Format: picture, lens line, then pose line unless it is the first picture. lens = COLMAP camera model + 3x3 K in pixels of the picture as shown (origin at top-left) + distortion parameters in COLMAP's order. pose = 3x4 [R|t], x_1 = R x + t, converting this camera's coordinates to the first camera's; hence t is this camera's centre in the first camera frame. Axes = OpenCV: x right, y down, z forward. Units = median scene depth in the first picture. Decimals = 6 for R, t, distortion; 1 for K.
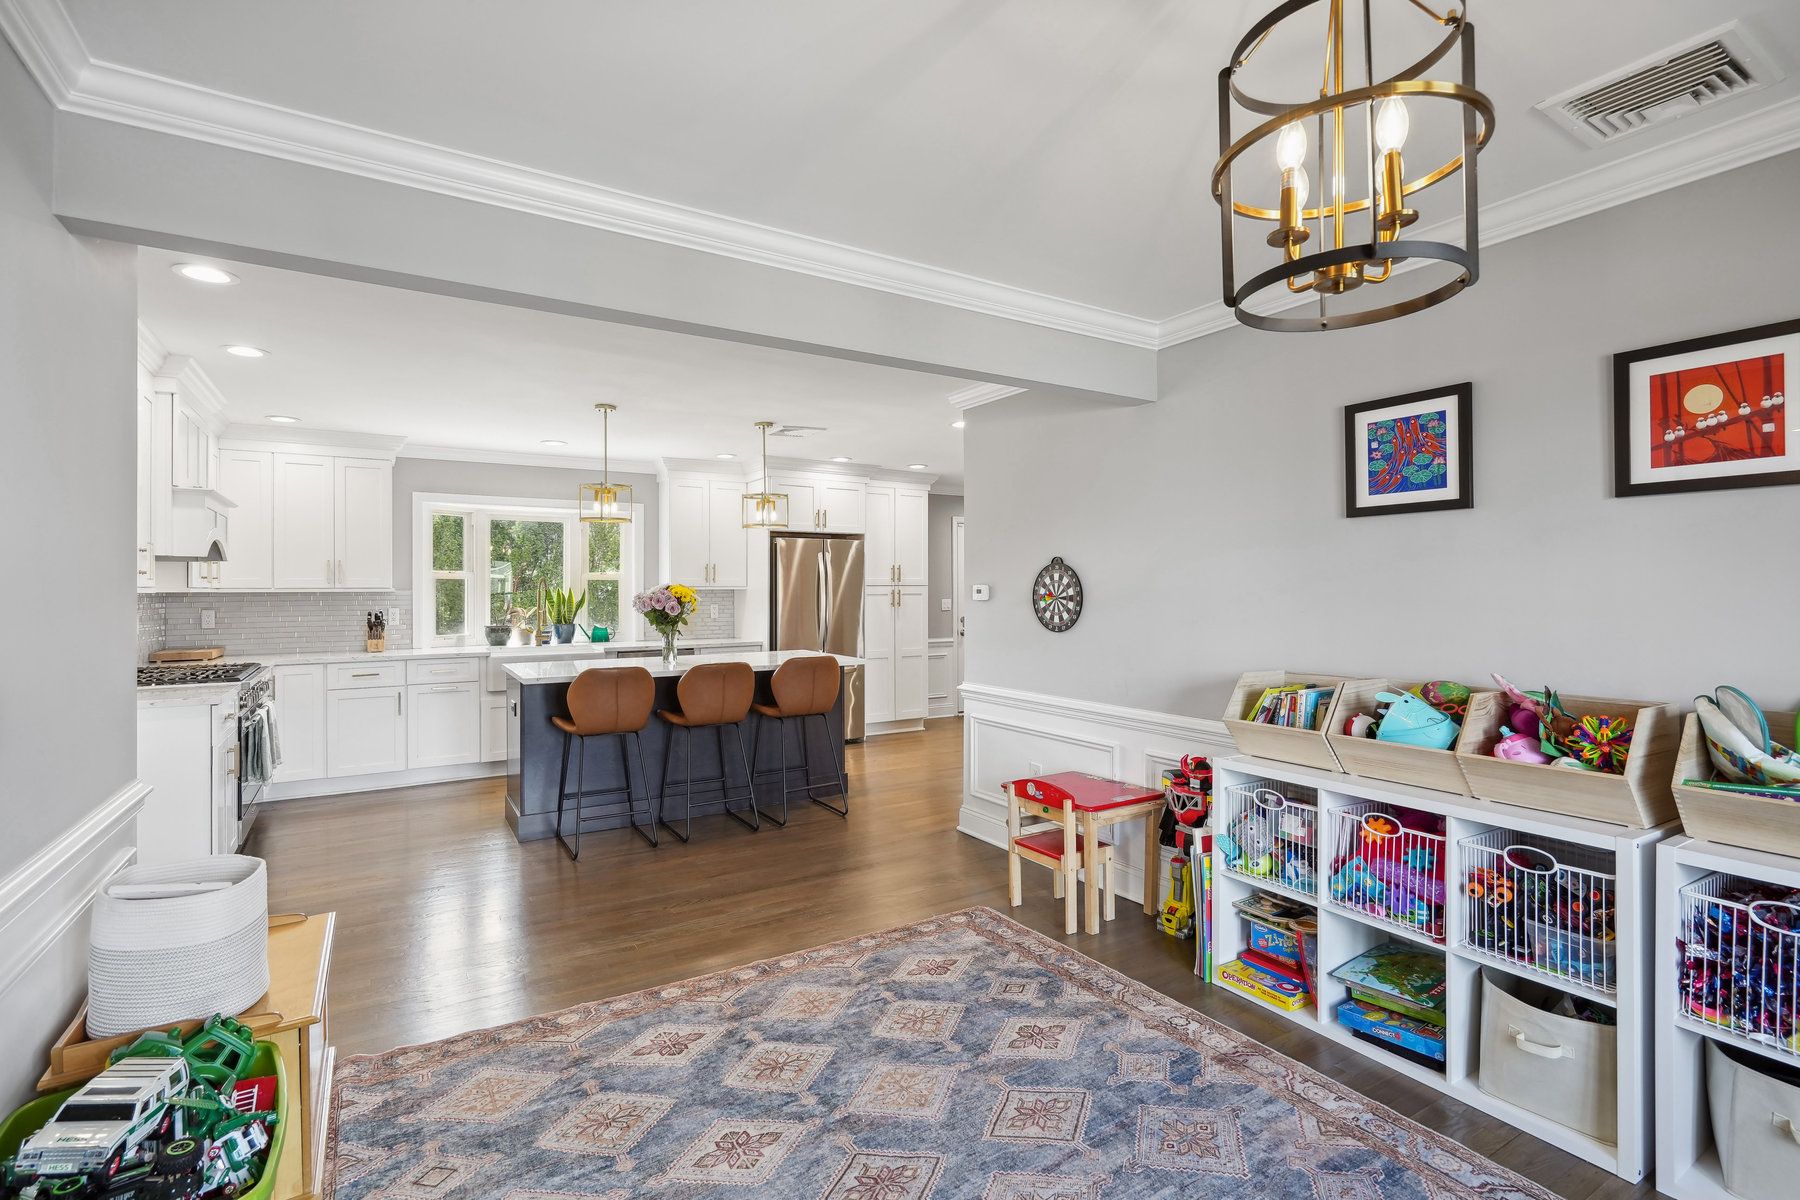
lens RADIAL K [[845.9, 0, 884.2], [0, 845.9, 587.4], [0, 0, 1]] dist [0.010889, 0.000583]
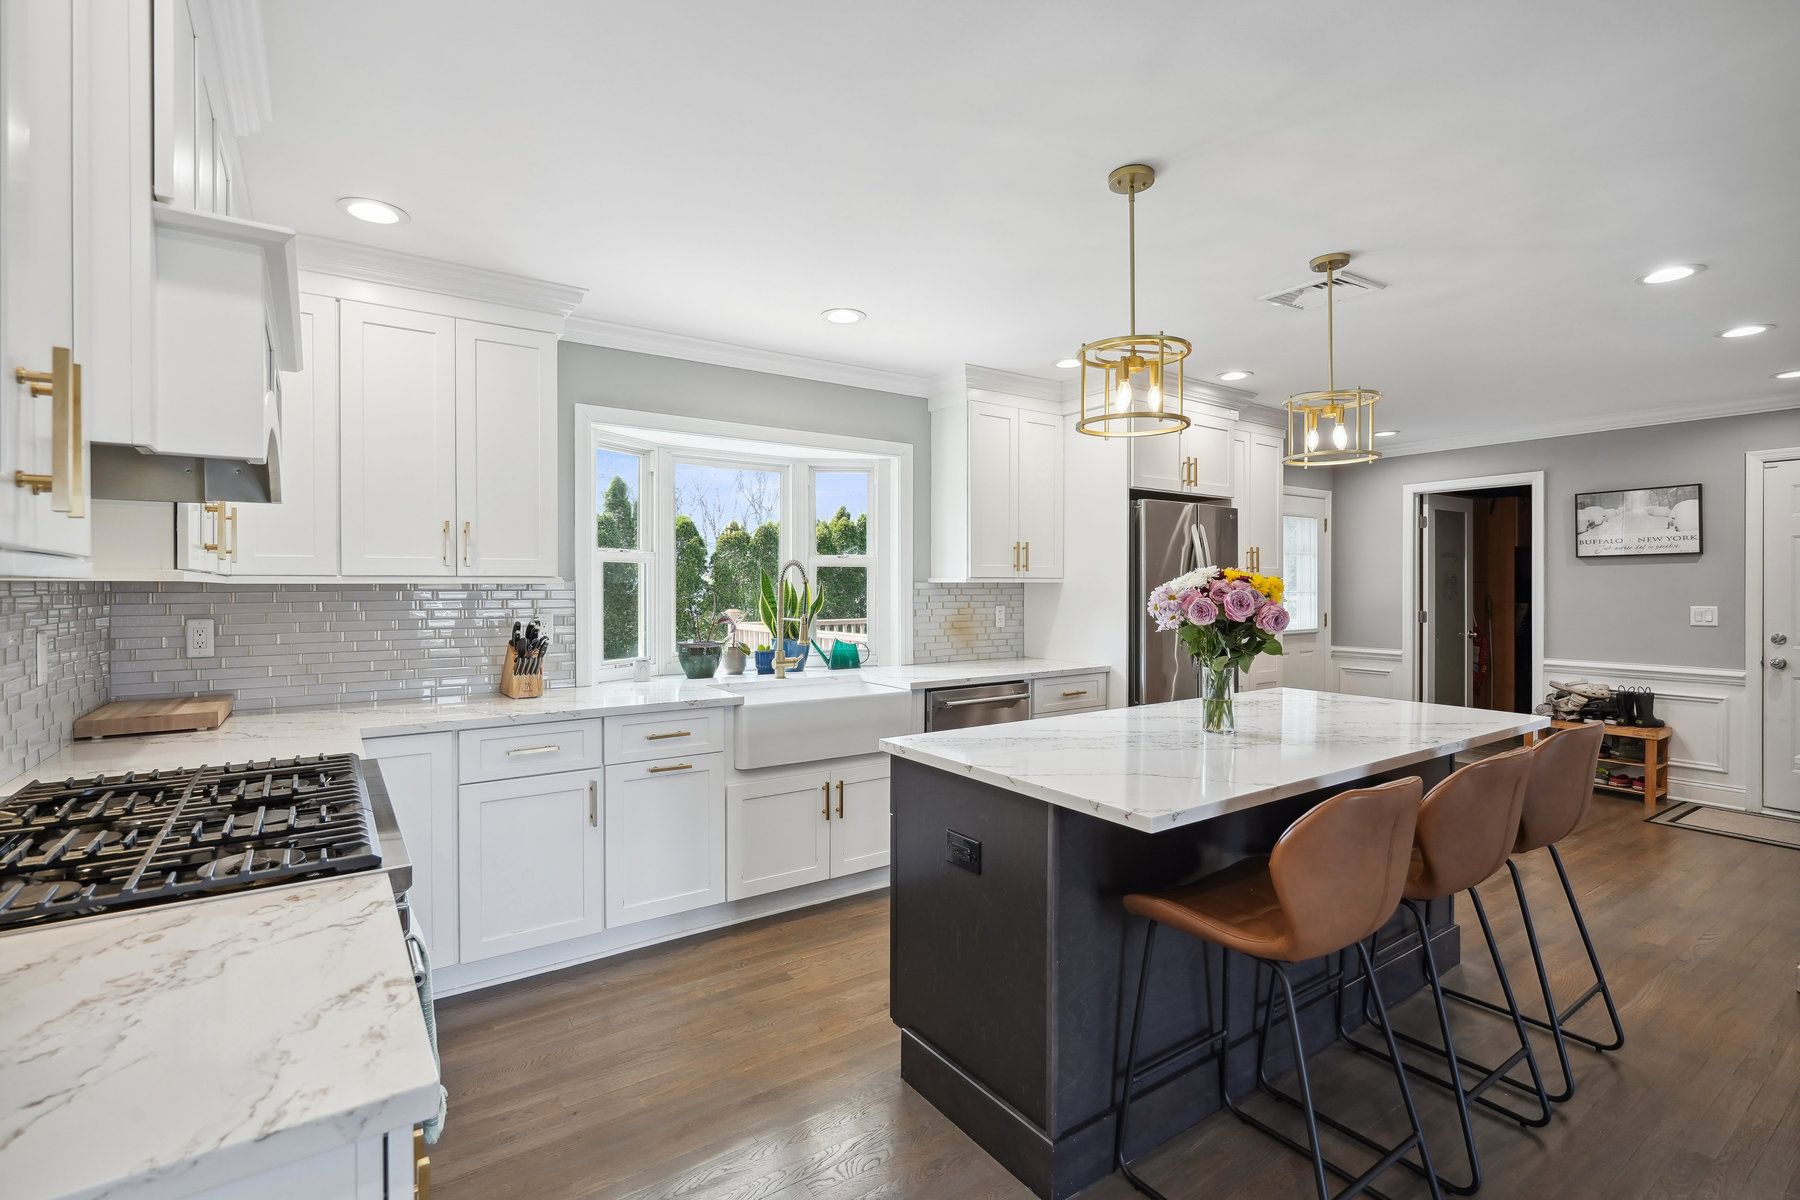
lens RADIAL K [[822.3, 0, 899.3], [0, 822.3, 590.8], [0, 0, 1]] dist [-0.003599, 0.000679]
pose [[0.997109, 0.001258, 0.075977, -0.387047], [-0.001499, 0.999994, 0.003115, 0.007309], [-0.075972, -0.003220, 0.997105, 0.450420]]
